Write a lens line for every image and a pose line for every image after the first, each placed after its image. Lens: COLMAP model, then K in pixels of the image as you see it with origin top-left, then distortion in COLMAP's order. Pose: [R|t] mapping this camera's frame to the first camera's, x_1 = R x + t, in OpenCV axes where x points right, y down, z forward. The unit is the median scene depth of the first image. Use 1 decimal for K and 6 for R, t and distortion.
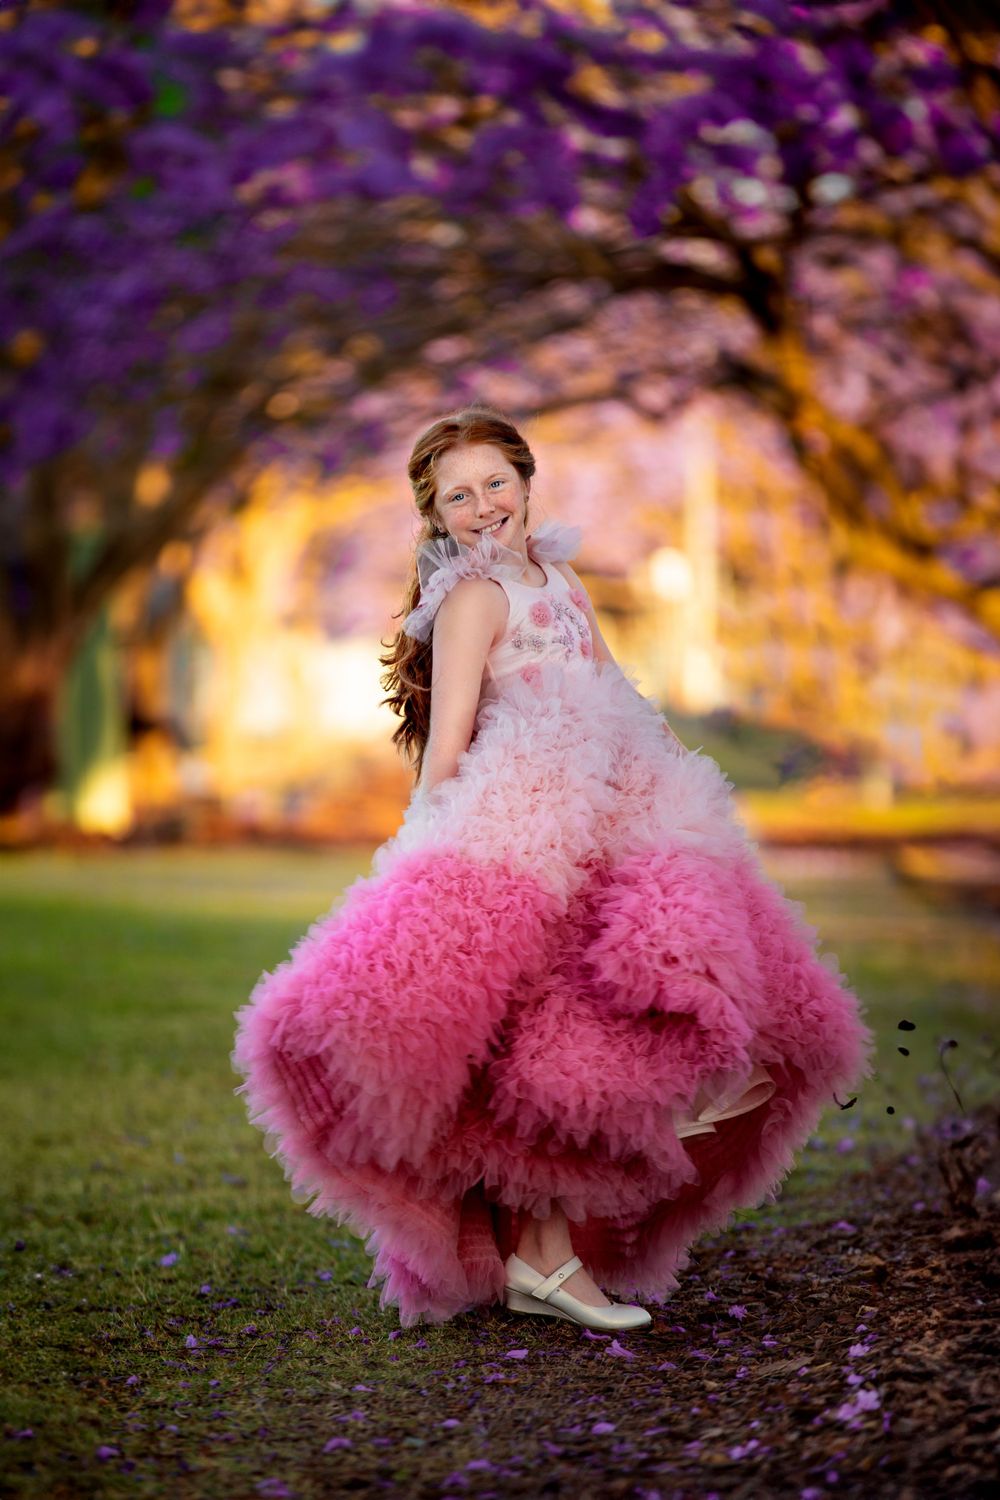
lens RADIAL K [[8573.6, 0, 503.0], [0, 8573.6, 749.3], [0, 0, 1]] dist [1.538155, 0.000000]
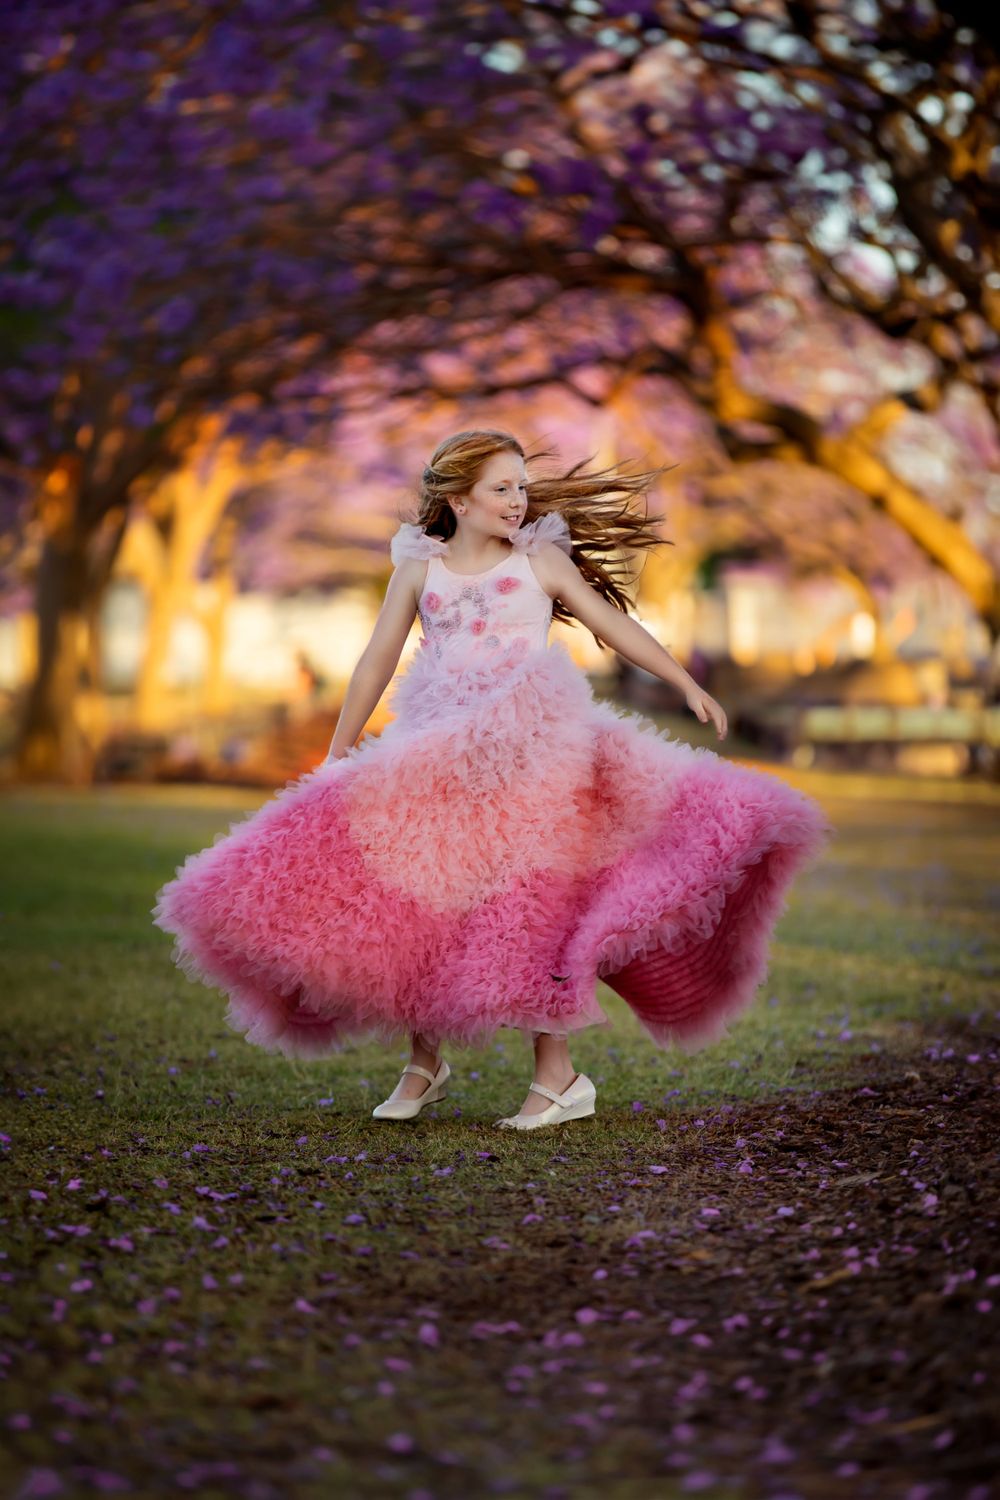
lens RADIAL K [[8161.1, 0, 498.5], [0, 8161.1, 750.2], [0, 0, 1]] dist [0.536181, 0.000000]
pose [[0.999448, 0.030623, 0.012853, -0.039255], [-0.030693, 0.999515, 0.005313, 0.002328], [-0.012685, -0.005704, 0.999903, -0.224694]]
